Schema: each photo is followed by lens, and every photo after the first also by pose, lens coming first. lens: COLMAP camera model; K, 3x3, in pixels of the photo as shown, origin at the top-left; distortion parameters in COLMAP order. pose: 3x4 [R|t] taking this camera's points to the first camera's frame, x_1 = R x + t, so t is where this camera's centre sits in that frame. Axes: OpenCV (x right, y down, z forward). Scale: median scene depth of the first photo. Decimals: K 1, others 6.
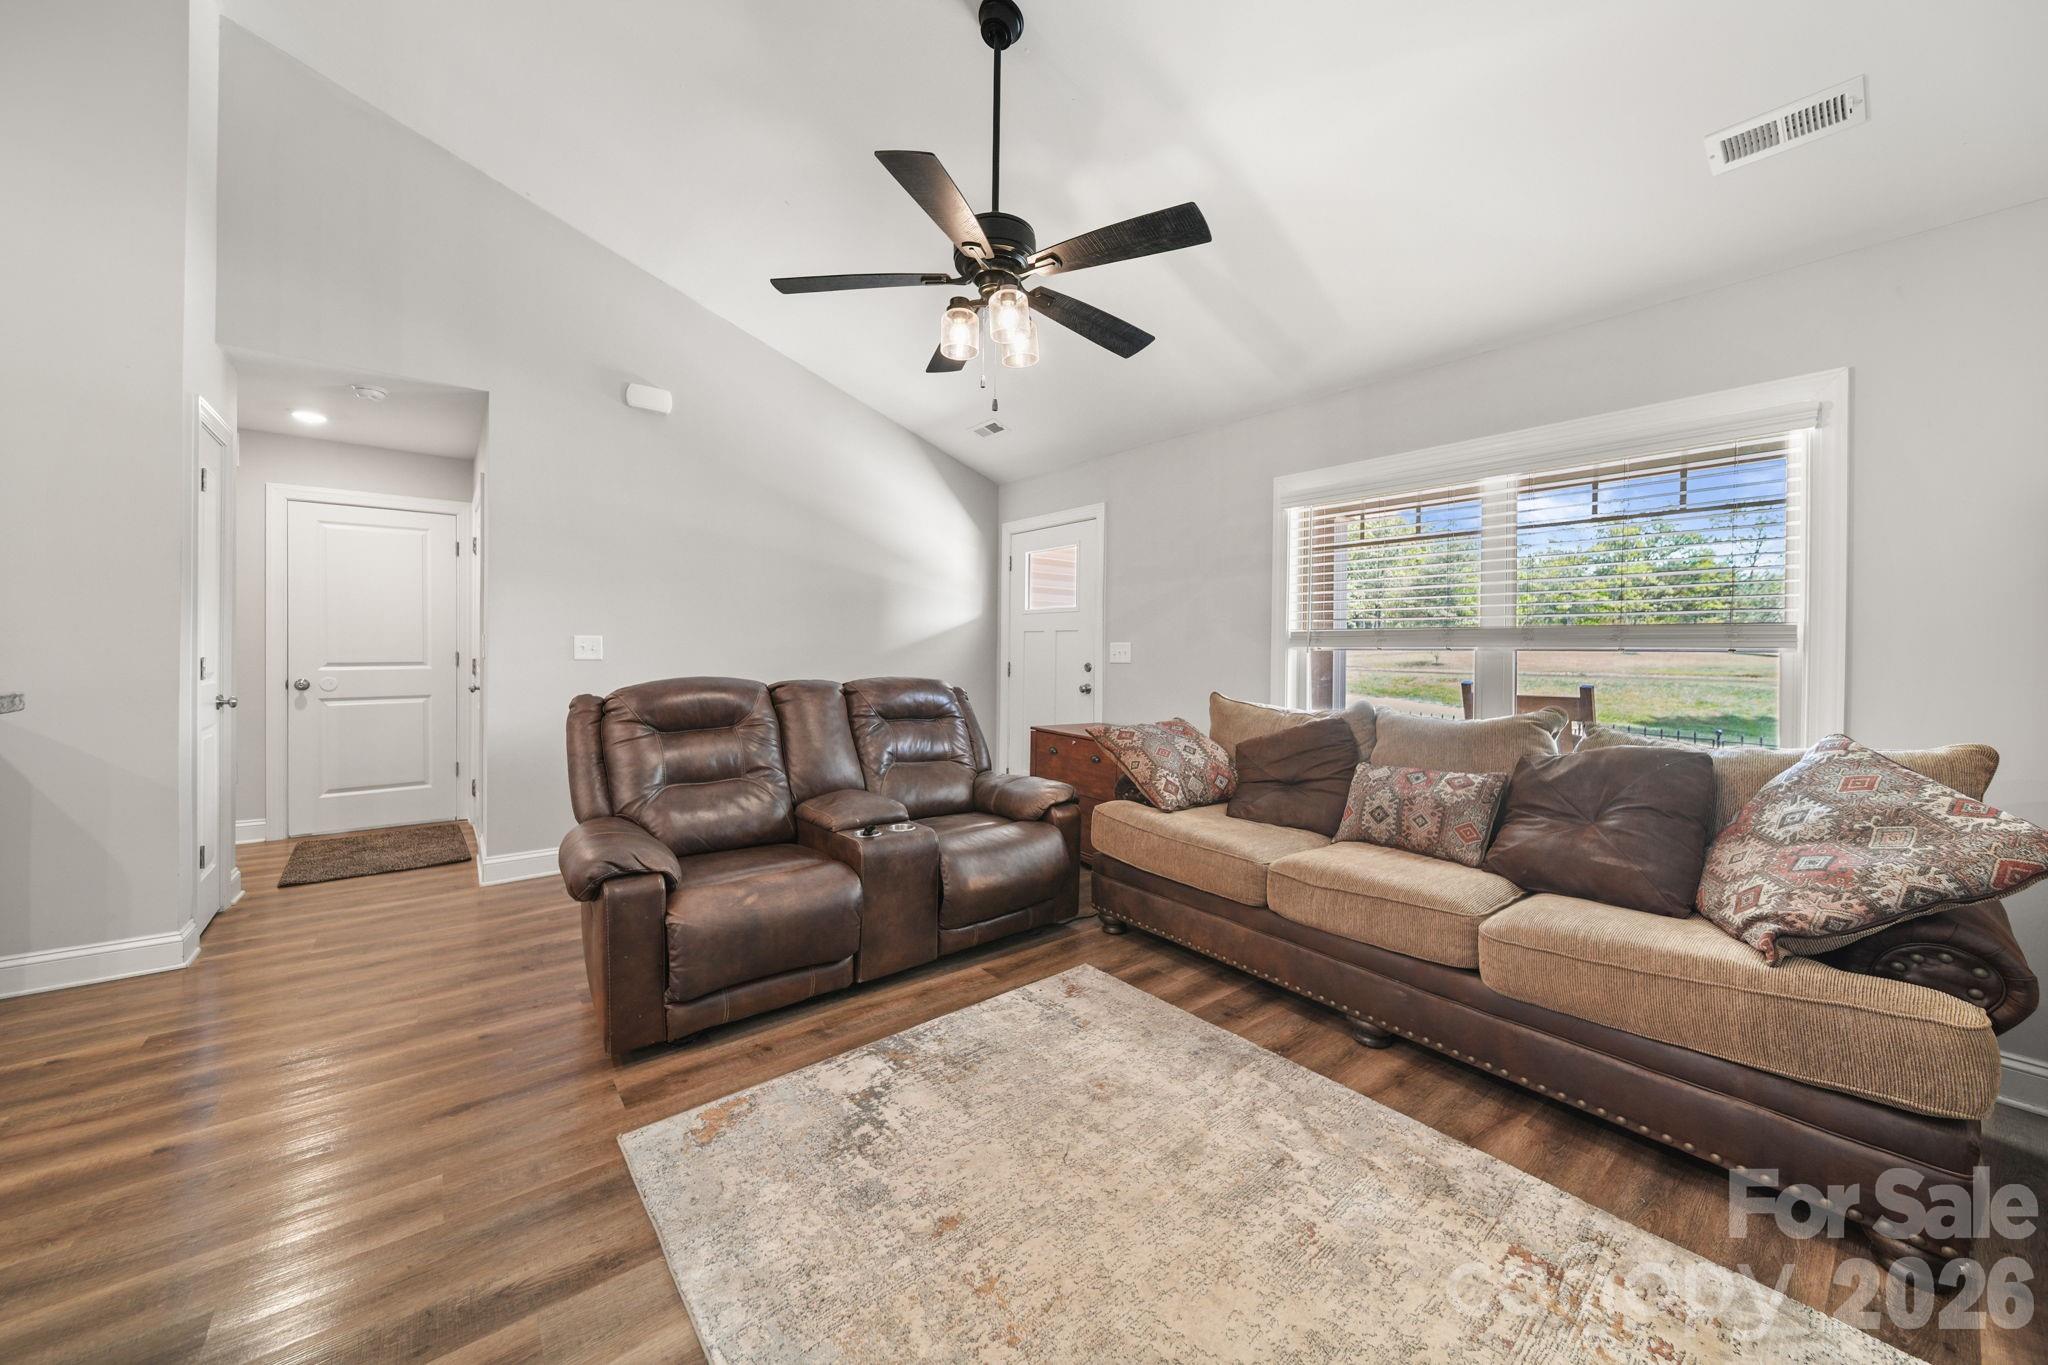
lens RADIAL K [[740.2, 0, 1038.0], [0, 740.2, 659.8], [0, 0, 1]] dist [-0.001981, -0.000070]
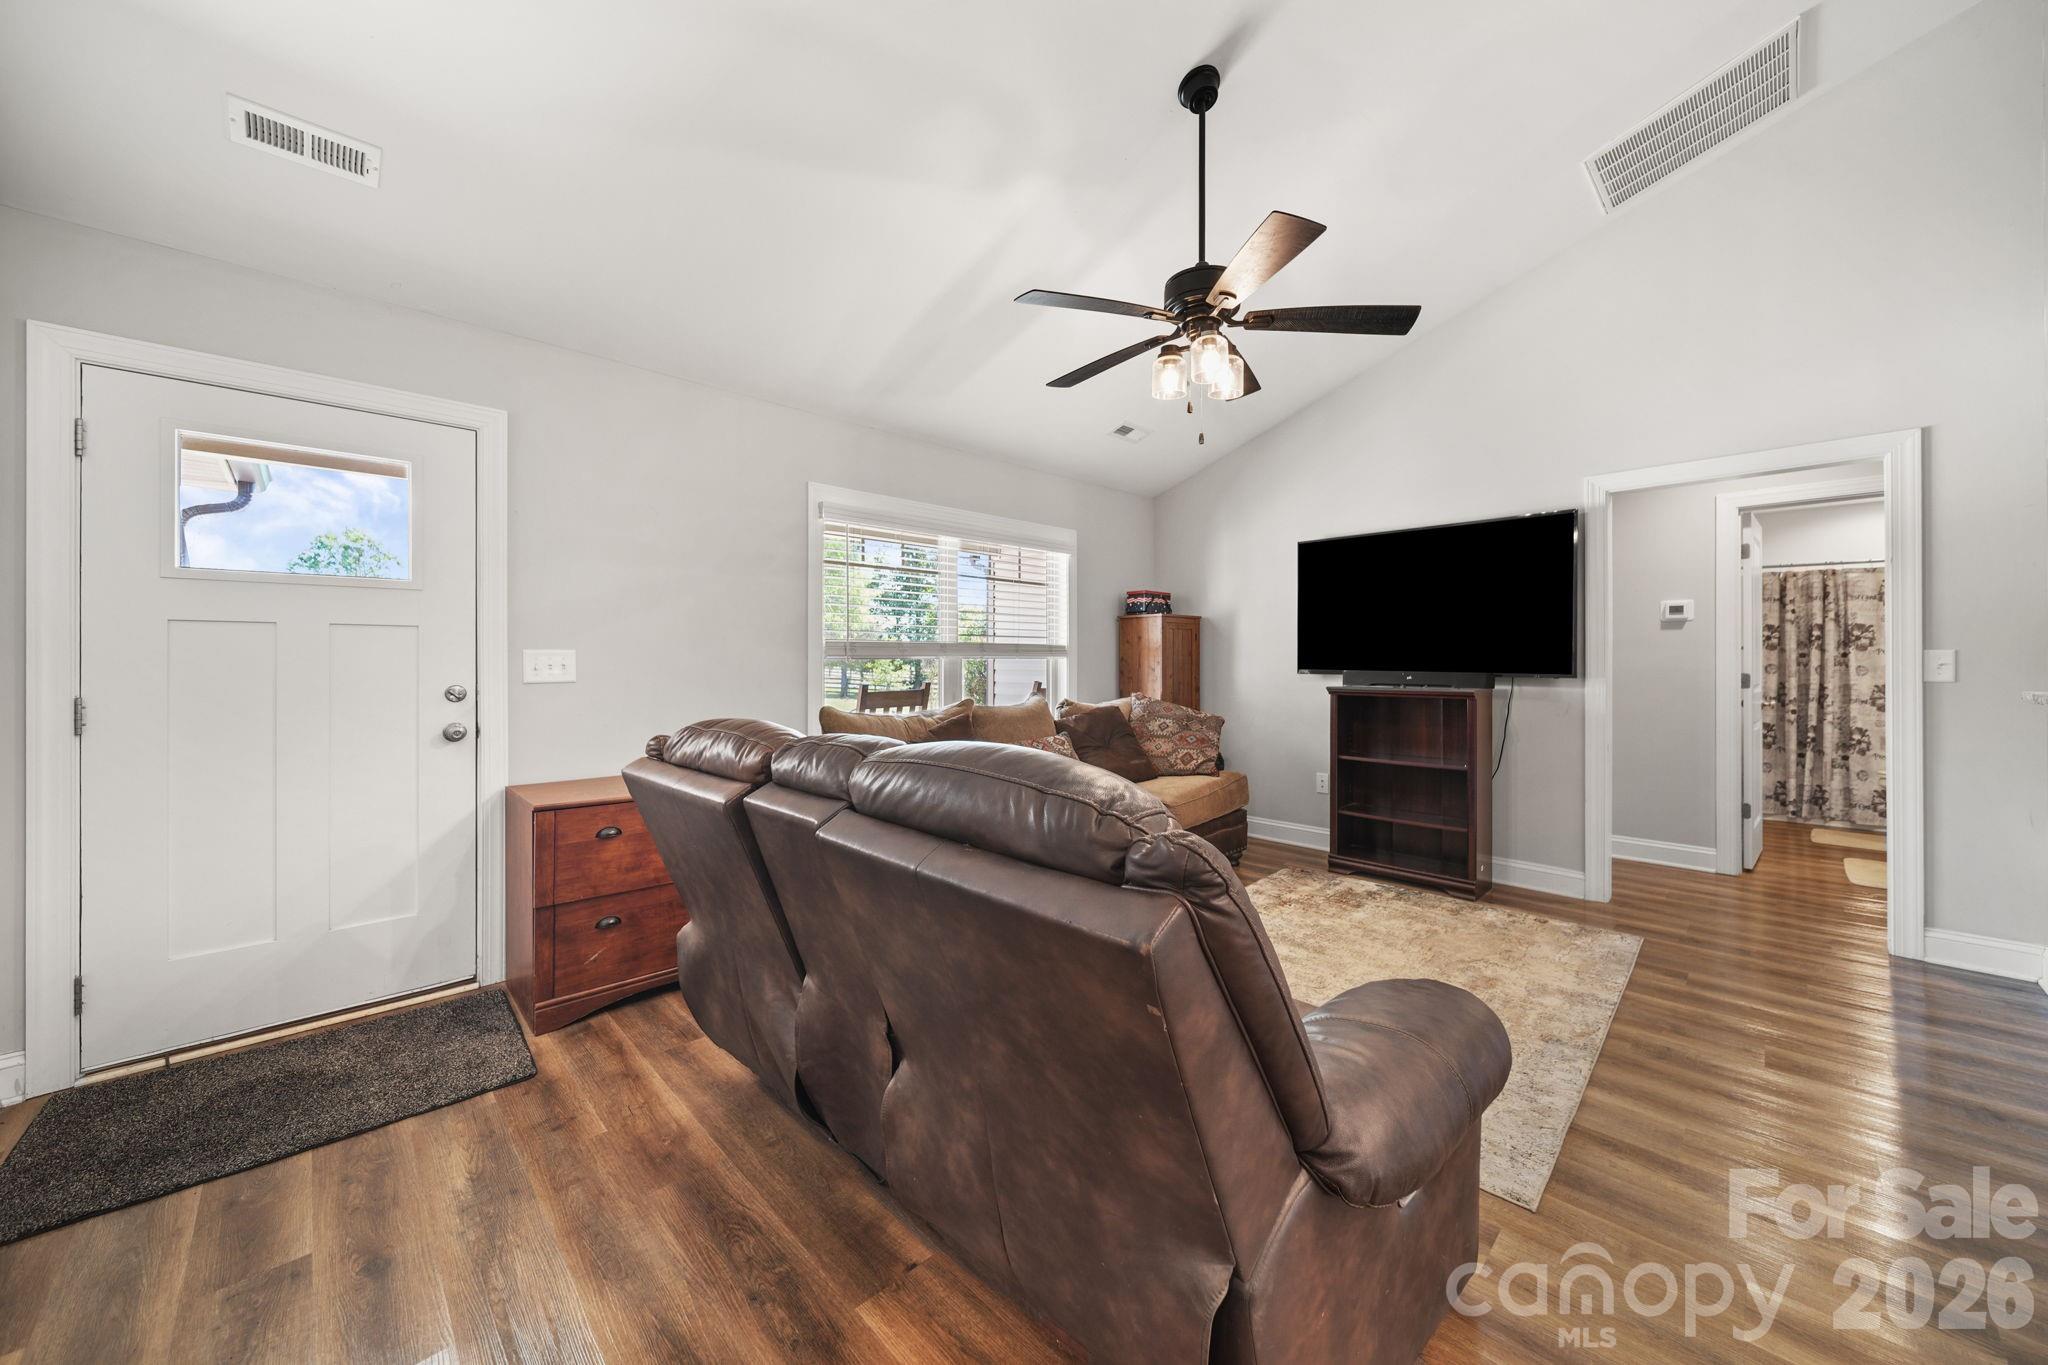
lens RADIAL K [[740.2, 0, 1038.0], [0, 740.2, 659.8], [0, 0, 1]] dist [-0.001981, -0.000070]
pose [[-0.103870, -0.004952, 0.994579, -0.801344], [0.019522, 0.999785, 0.007016, -0.017431], [-0.994399, 0.020145, -0.103751, 0.968427]]
